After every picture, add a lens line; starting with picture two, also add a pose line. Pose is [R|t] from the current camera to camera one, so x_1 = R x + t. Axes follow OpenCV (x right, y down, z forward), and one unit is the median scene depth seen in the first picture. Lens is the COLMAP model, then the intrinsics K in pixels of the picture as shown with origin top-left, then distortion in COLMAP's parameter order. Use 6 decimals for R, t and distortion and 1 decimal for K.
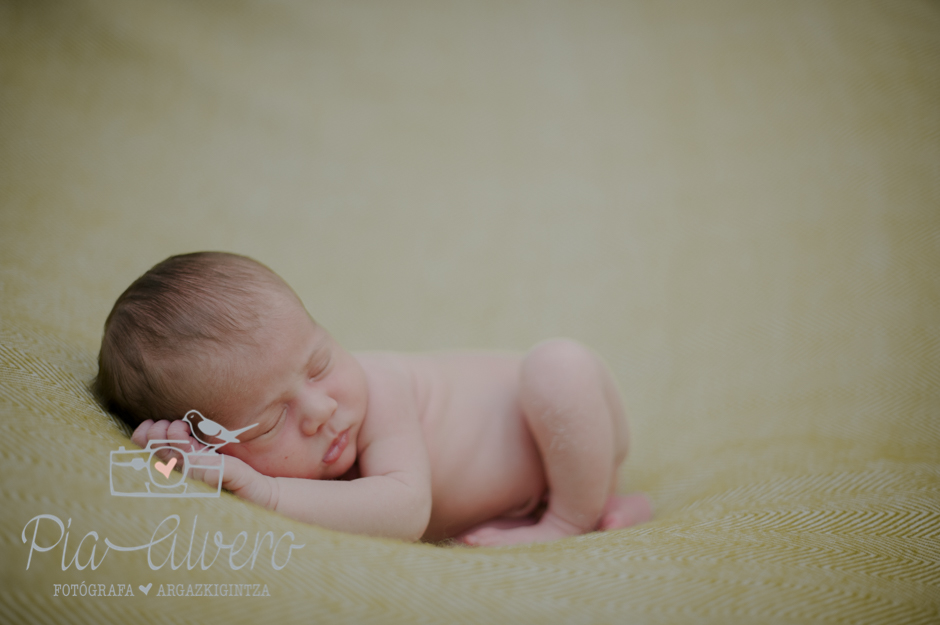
lens RADIAL K [[1355.0, 0, 467.6], [0, 1355.0, 315.0], [0, 0, 1]] dist [0.372696, 0.000000]
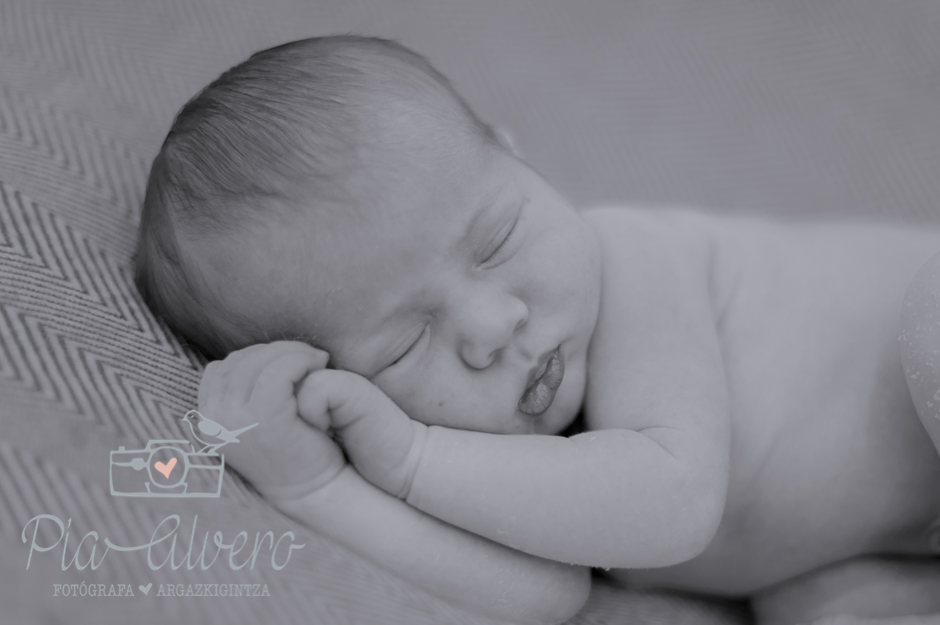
lens RADIAL K [[1355.0, 0, 475.2], [0, 1355.0, 316.7], [0, 0, 1]] dist [0.372696, 0.000000]
pose [[0.974555, -0.040437, -0.220469, 0.001534], [0.057092, 0.995933, 0.069702, 0.030716], [0.216754, -0.080515, 0.972900, 0.492351]]
